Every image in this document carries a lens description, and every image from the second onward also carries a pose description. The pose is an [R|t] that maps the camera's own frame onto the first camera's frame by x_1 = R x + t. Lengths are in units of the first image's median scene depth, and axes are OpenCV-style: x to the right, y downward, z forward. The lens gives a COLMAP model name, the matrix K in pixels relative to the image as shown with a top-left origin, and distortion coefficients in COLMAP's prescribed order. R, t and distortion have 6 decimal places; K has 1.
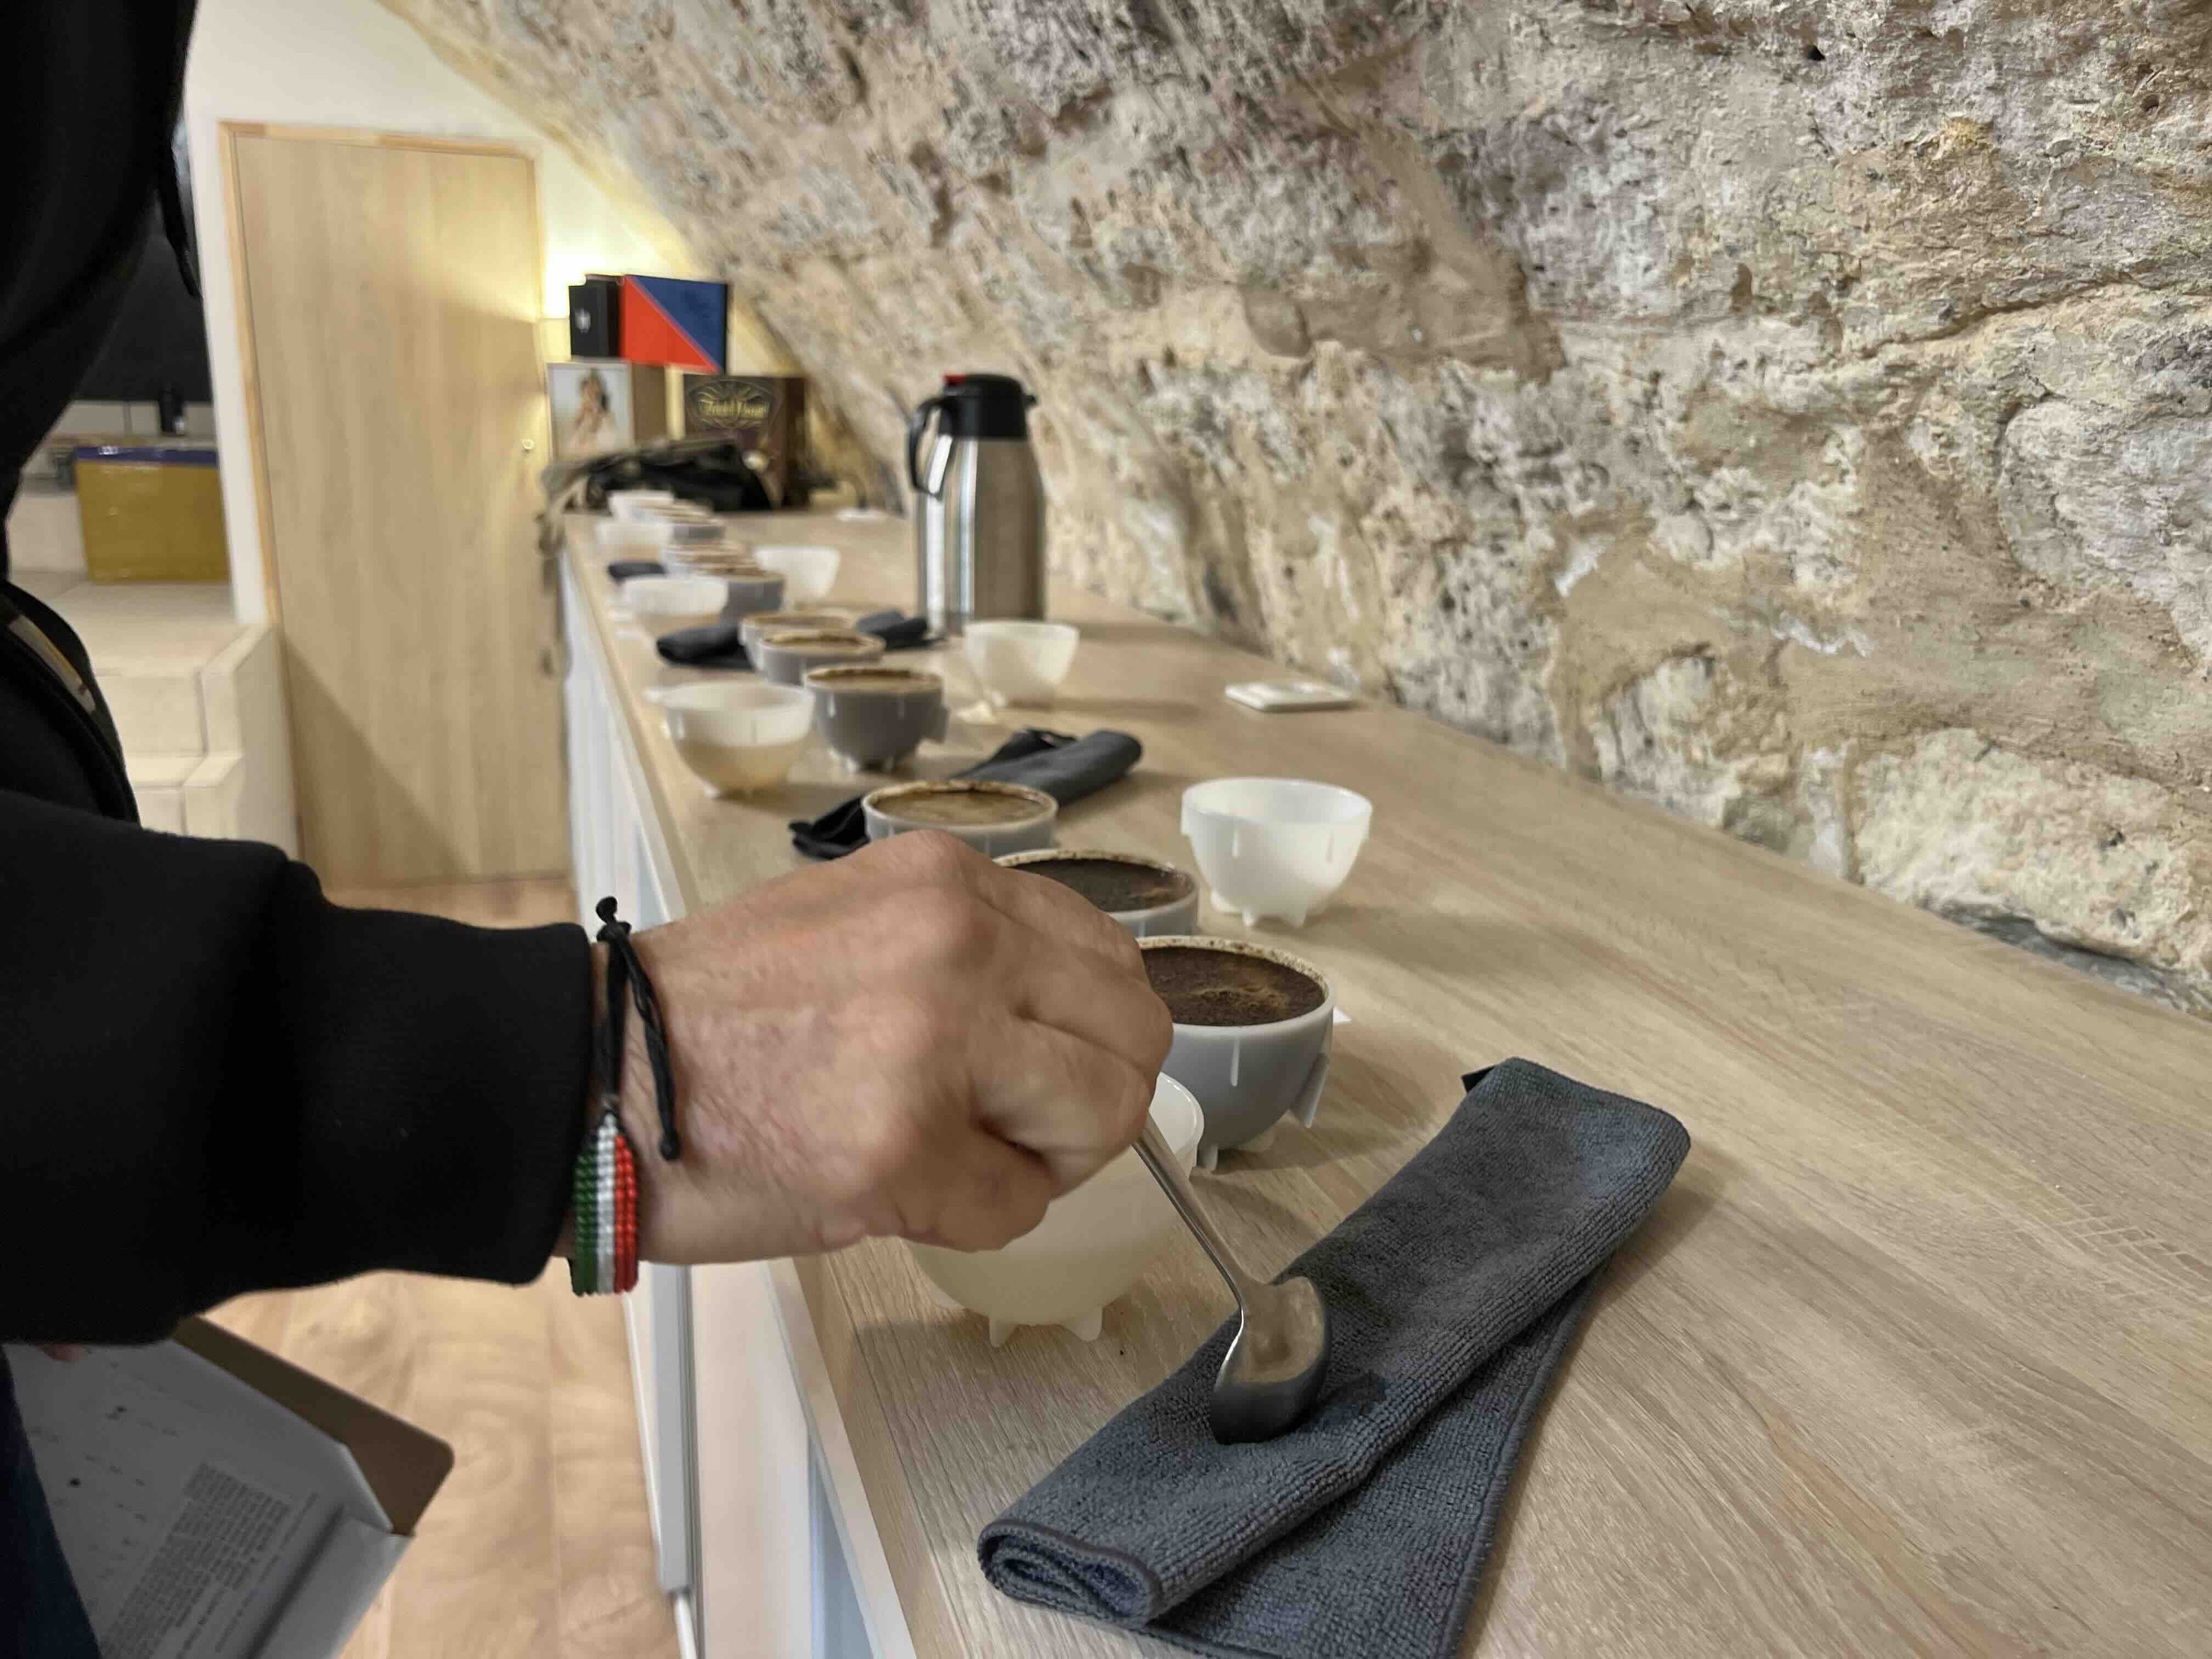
lens RADIAL K [[1706.8, 0, 1099.7], [0, 1706.8, 832.1], [0, 0, 1]] dist [0.036686, -0.046184]
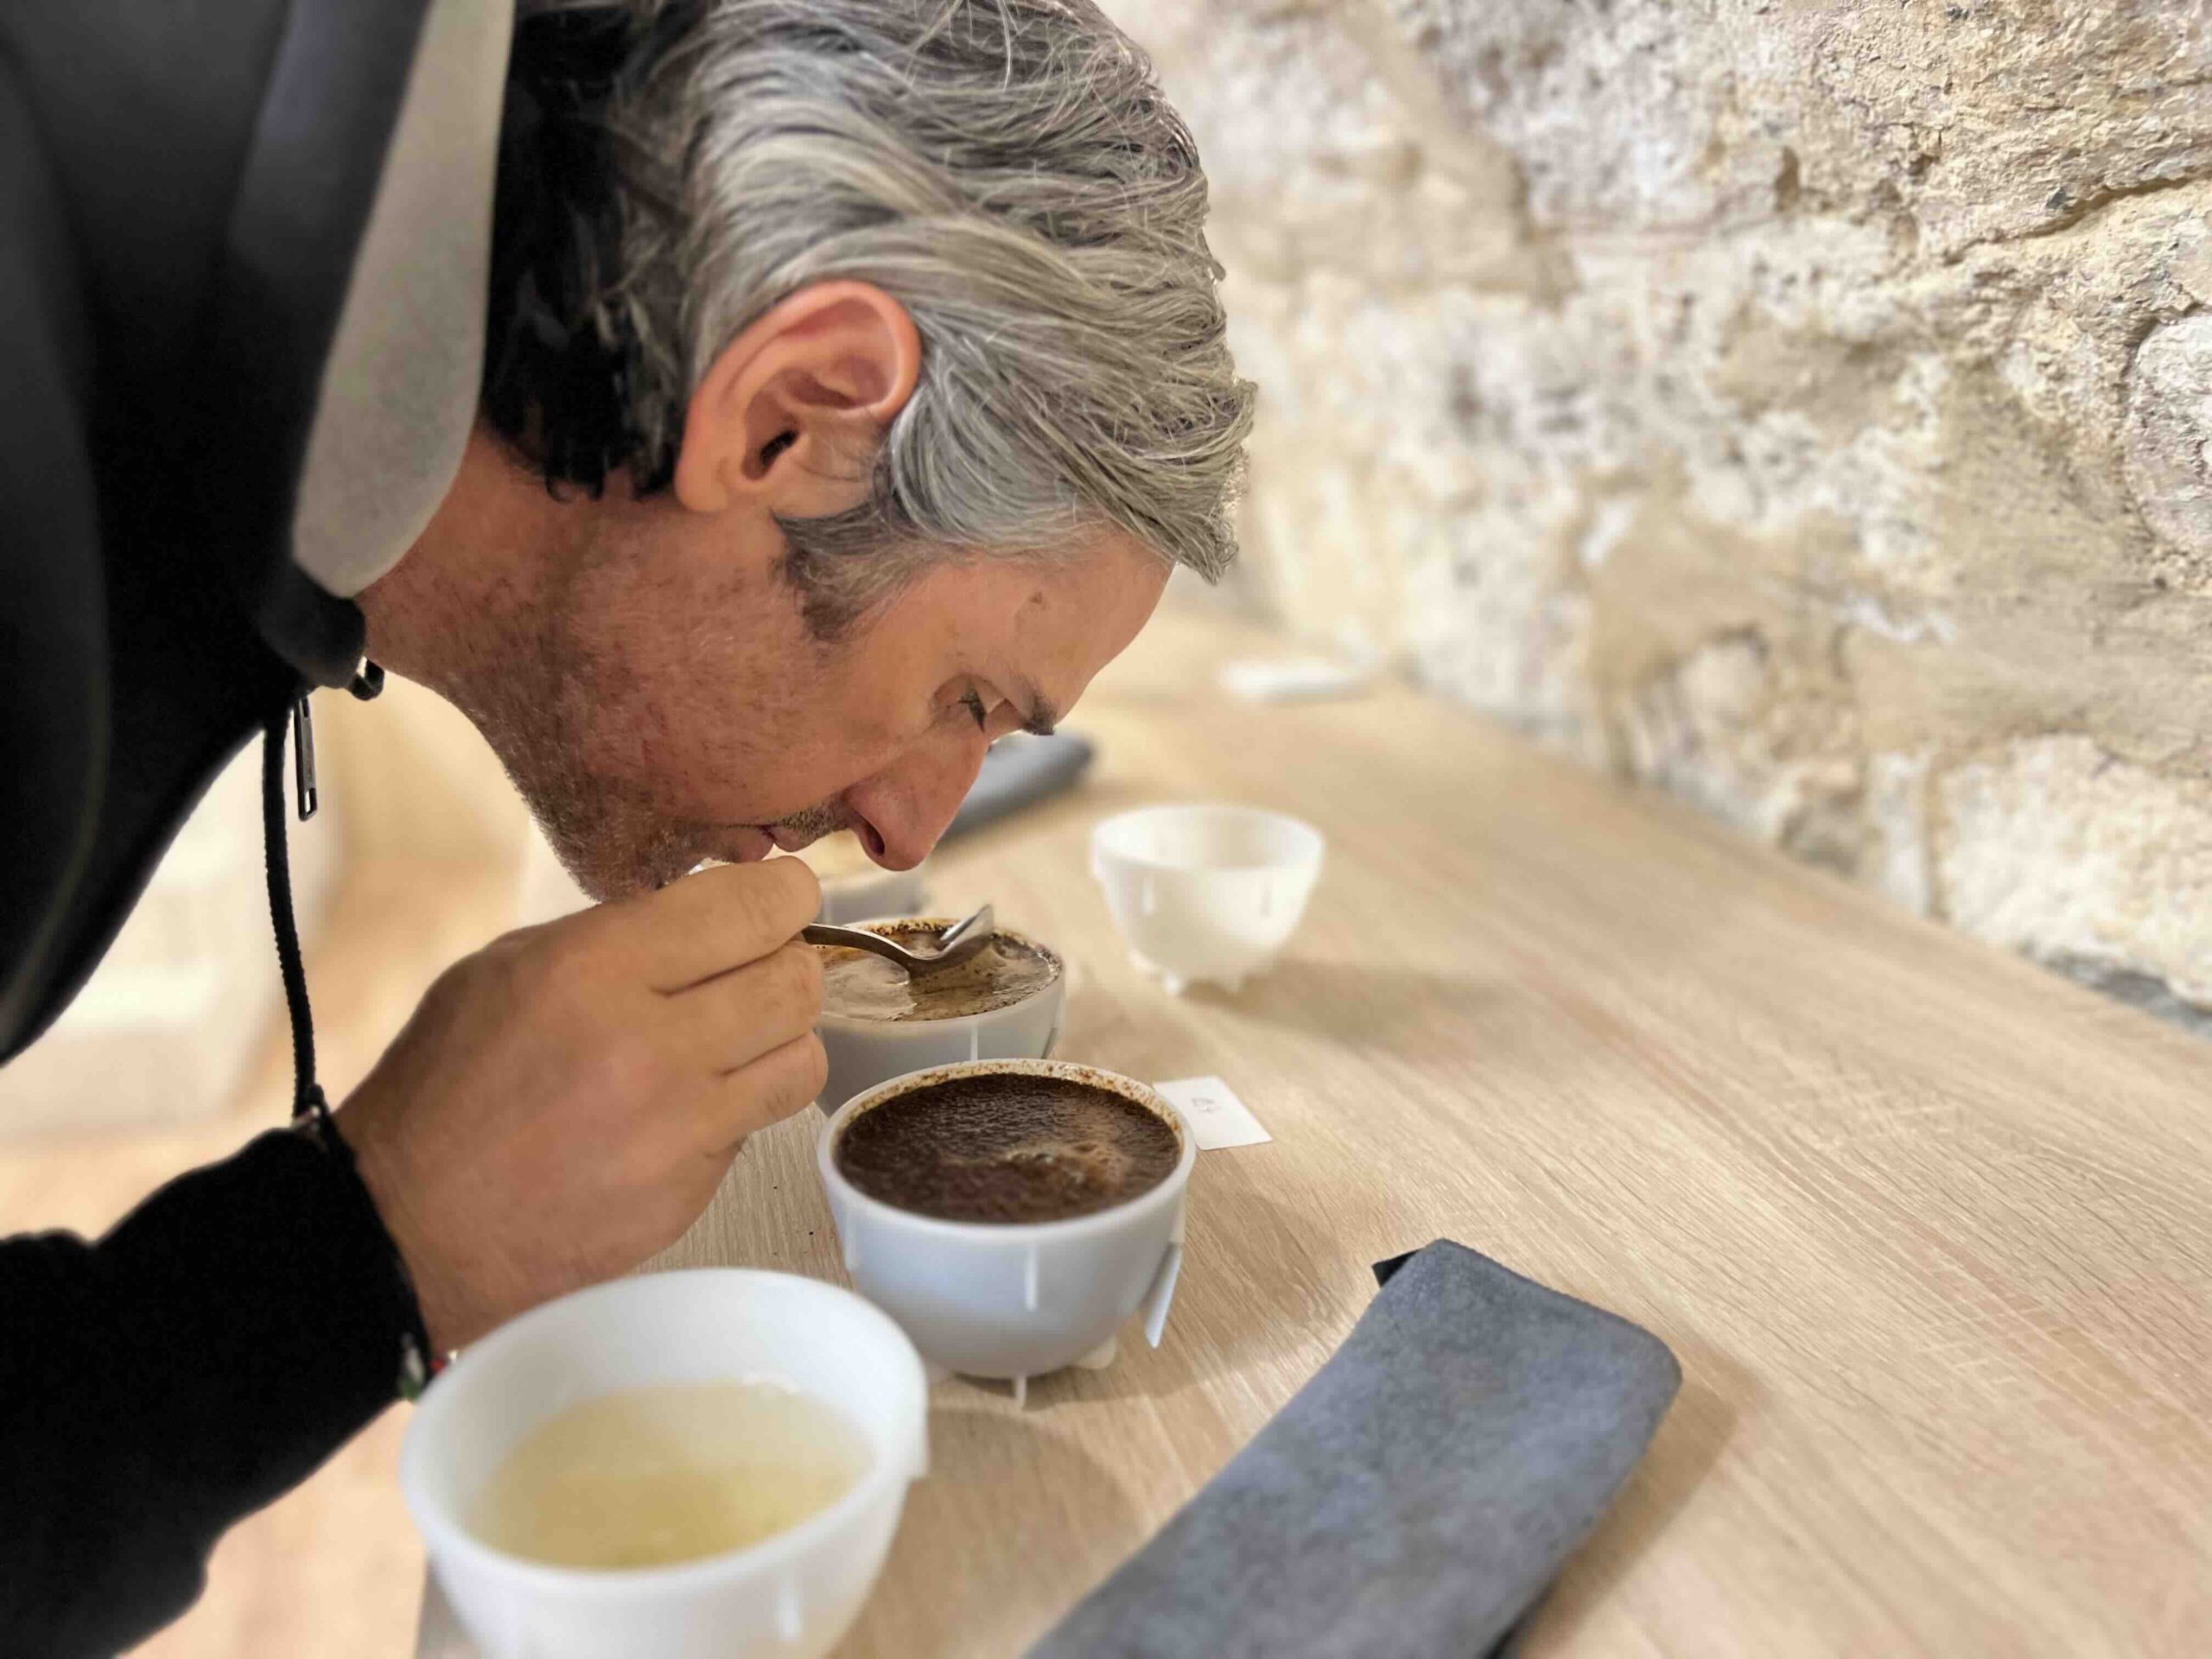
lens RADIAL K [[1706.8, 0, 1107.8], [0, 1706.8, 835.5], [0, 0, 1]] dist [0.036686, -0.046184]
pose [[0.998969, -0.010648, -0.044127, 0.093504], [0.011885, 0.999541, 0.027862, -0.043179], [0.043810, -0.028357, 0.998637, 0.192234]]
